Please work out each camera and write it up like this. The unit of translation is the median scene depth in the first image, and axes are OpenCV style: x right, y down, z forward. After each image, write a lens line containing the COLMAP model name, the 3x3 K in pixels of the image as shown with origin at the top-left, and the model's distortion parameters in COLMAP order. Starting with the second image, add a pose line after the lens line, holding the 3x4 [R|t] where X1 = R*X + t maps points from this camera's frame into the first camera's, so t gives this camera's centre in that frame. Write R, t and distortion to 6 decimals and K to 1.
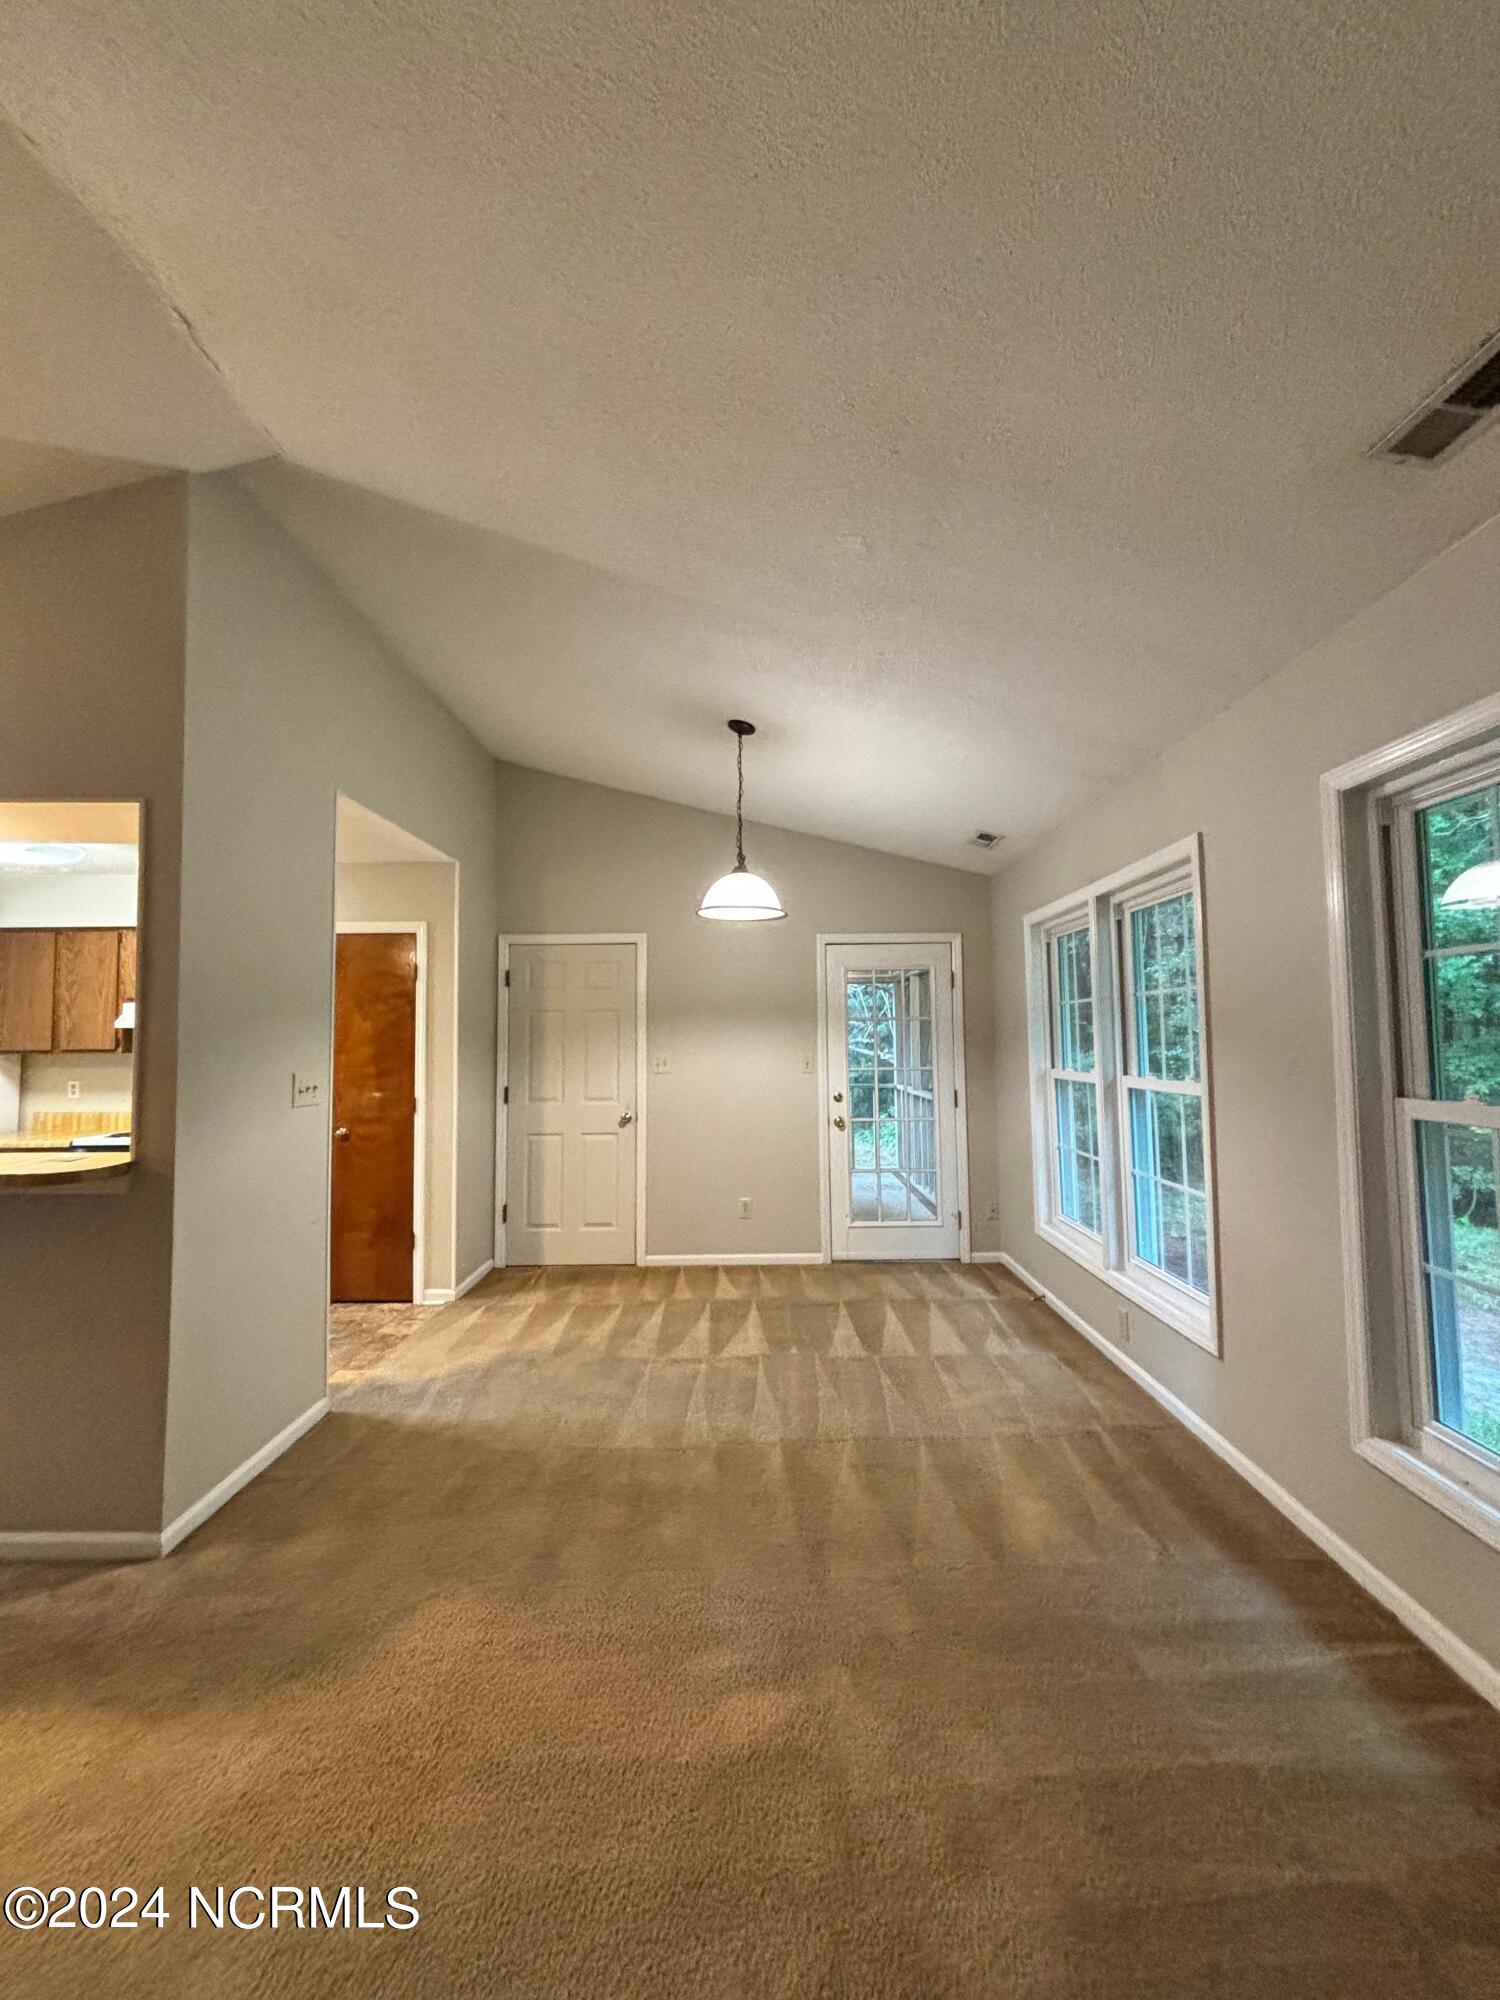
lens RADIAL K [[801.6, 0, 756.7], [0, 801.6, 990.5], [0, 0, 1]] dist [0.000352, -0.000285]
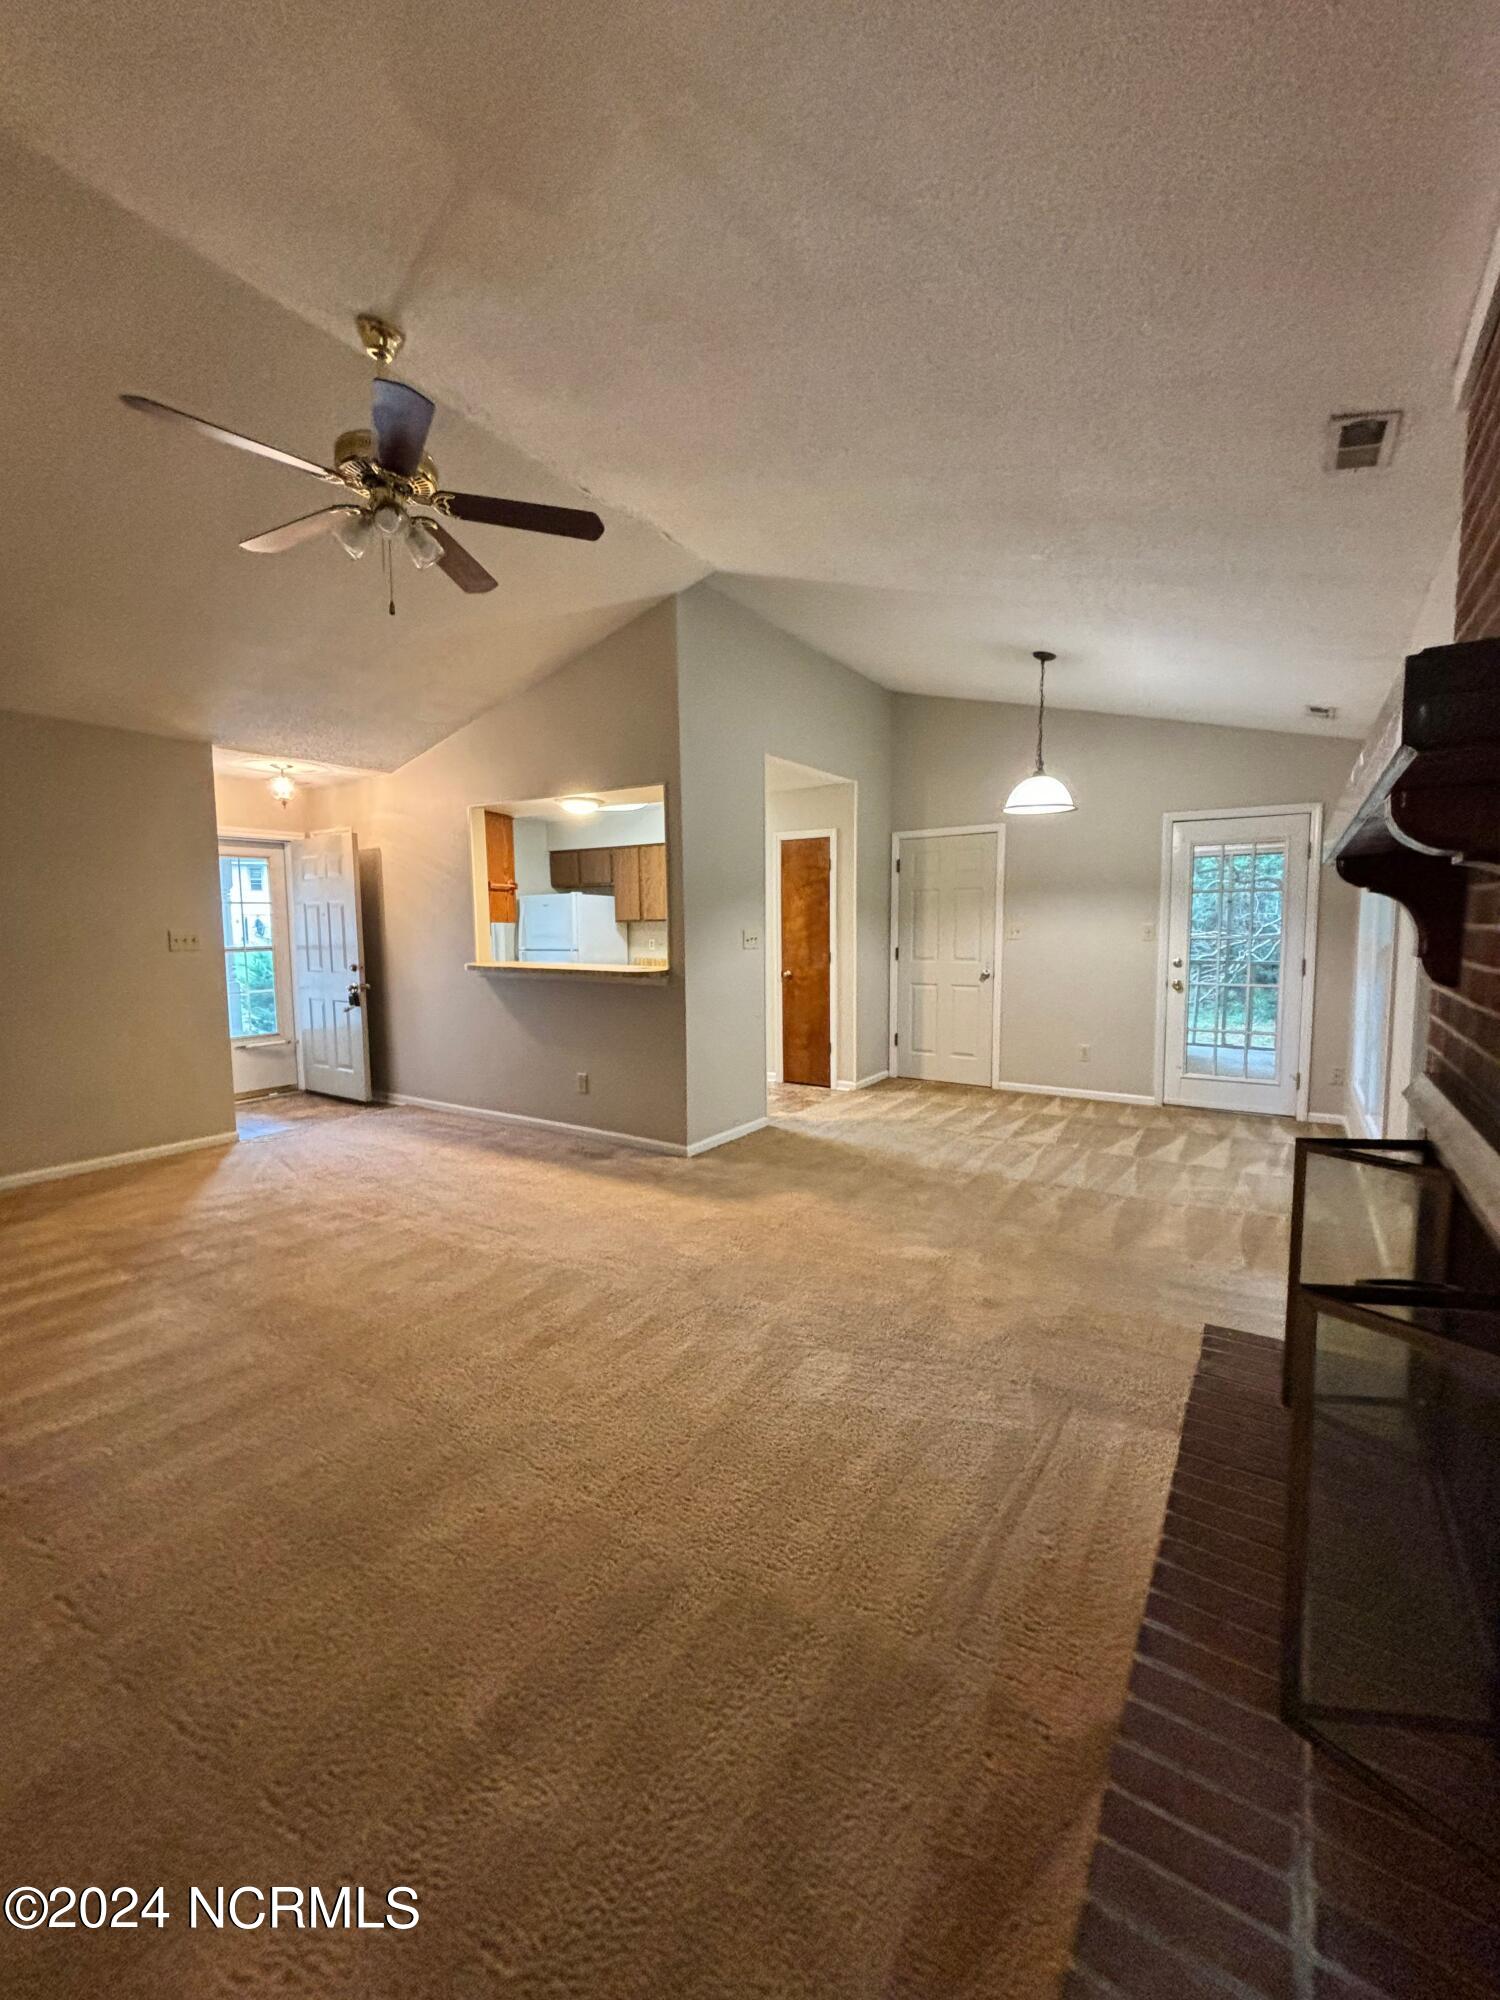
lens RADIAL K [[801.6, 0, 756.7], [0, 801.6, 990.5], [0, 0, 1]] dist [0.000352, -0.000285]
pose [[0.834106, 0.048145, -0.549499, 0.270918], [0.034396, 0.989705, 0.138926, -0.003777], [0.550530, -0.134780, 0.823863, -0.286208]]
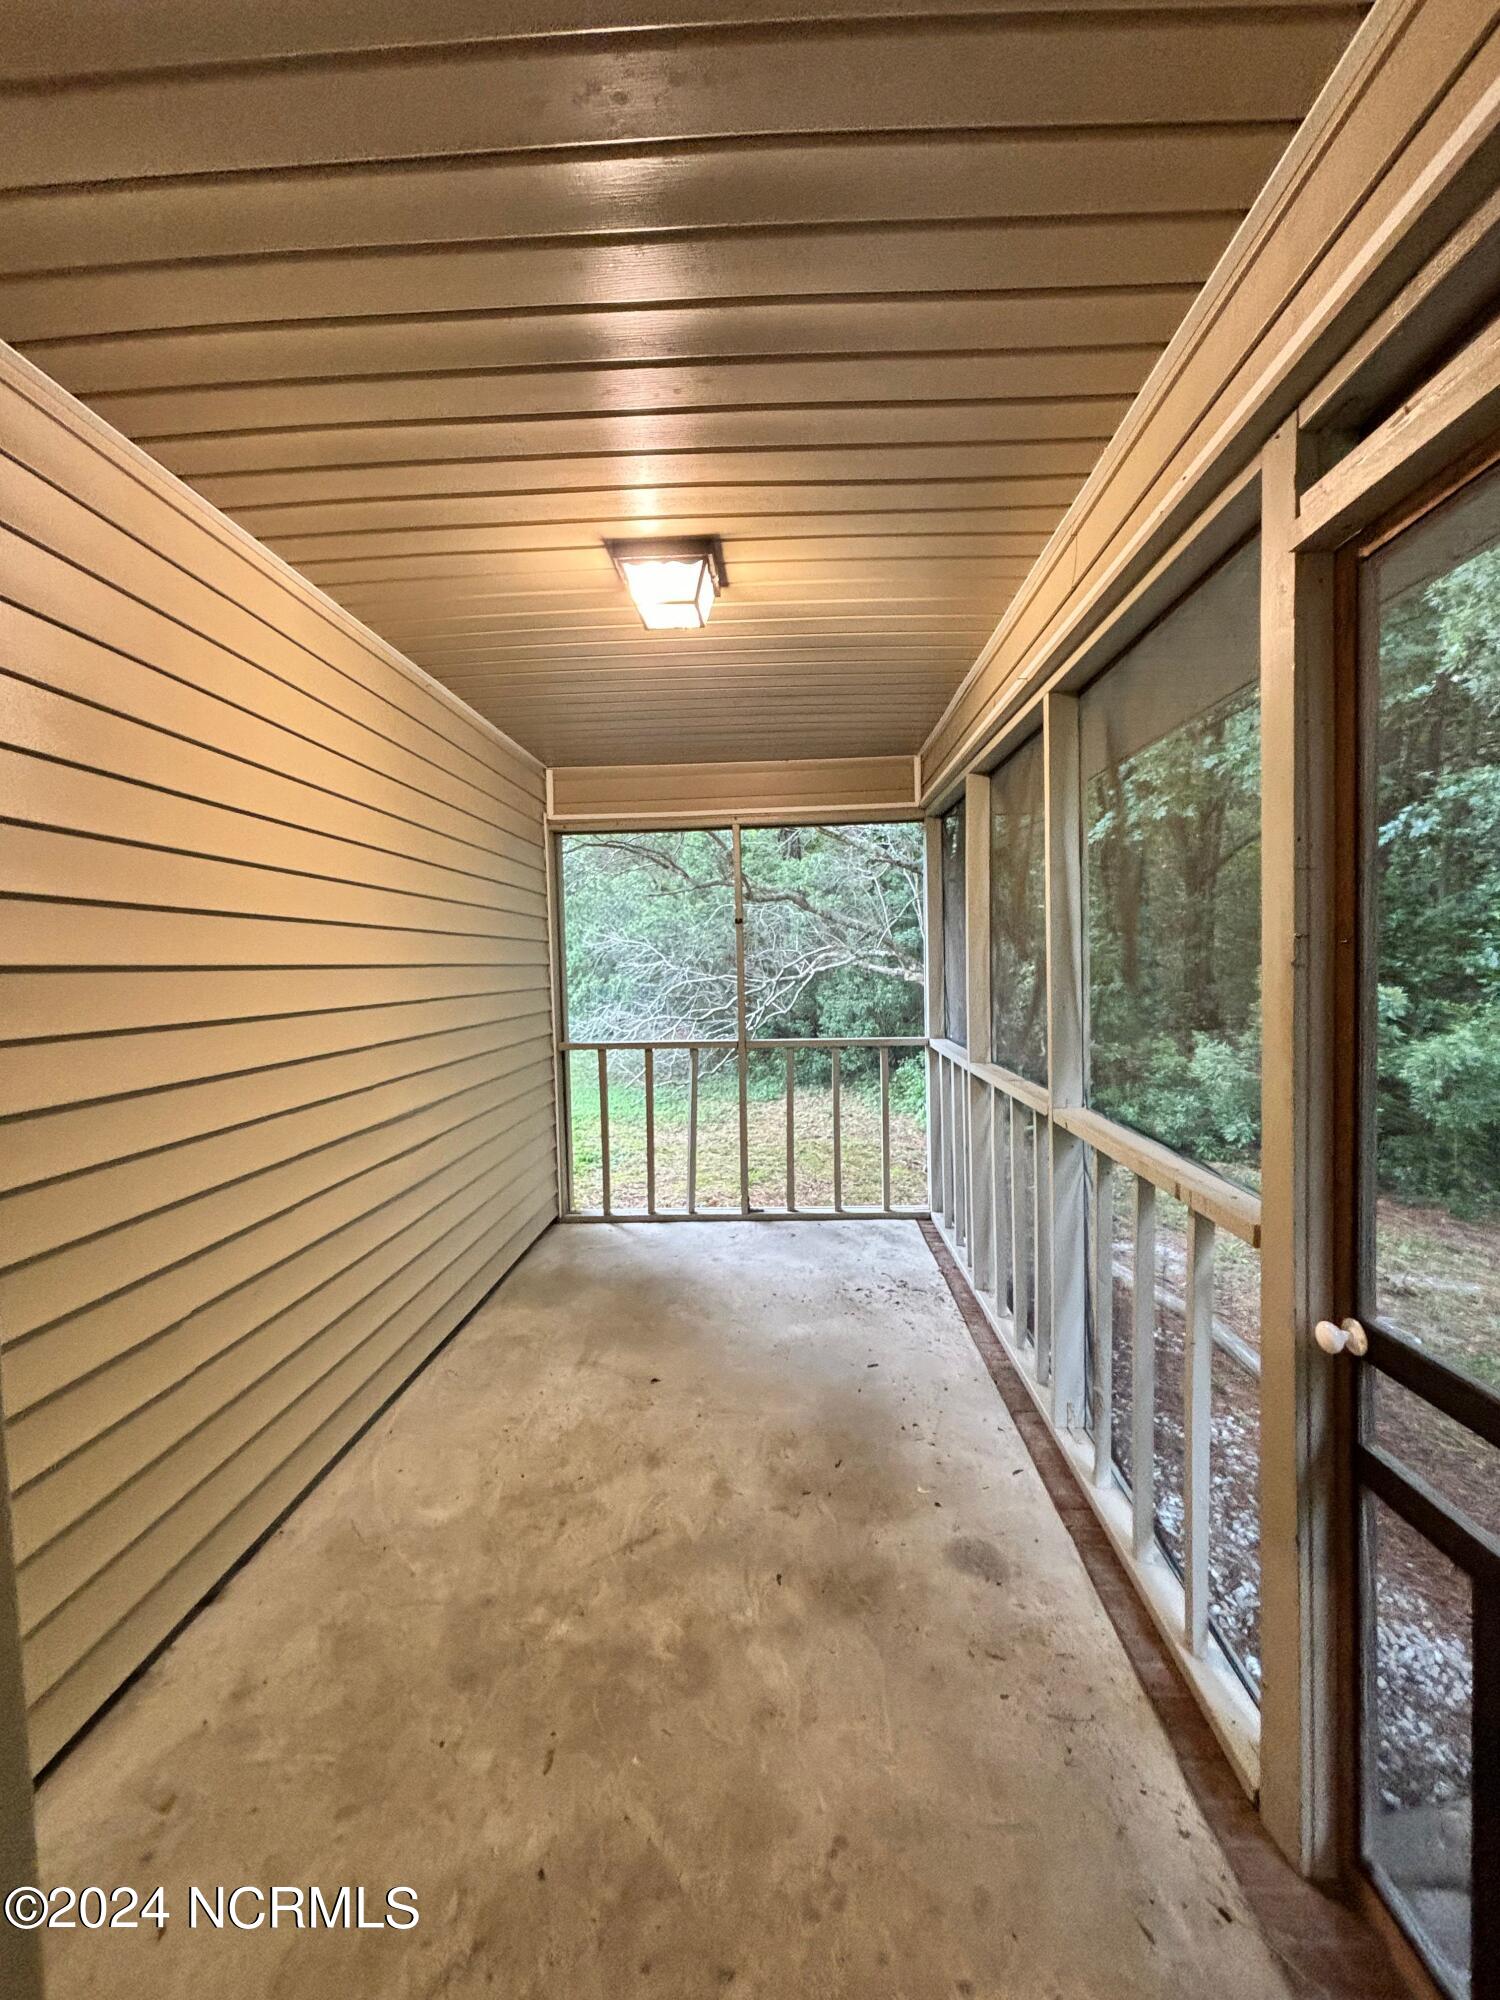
lens RADIAL K [[801.6, 0, 756.7], [0, 801.6, 990.5], [0, 0, 1]] dist [0.000352, -0.000285]
pose [[0.999116, -0.014090, -0.039595, 0.198414], [0.018017, 0.994759, 0.100645, 0.085195], [0.037969, -0.101269, 0.994134, 1.144677]]
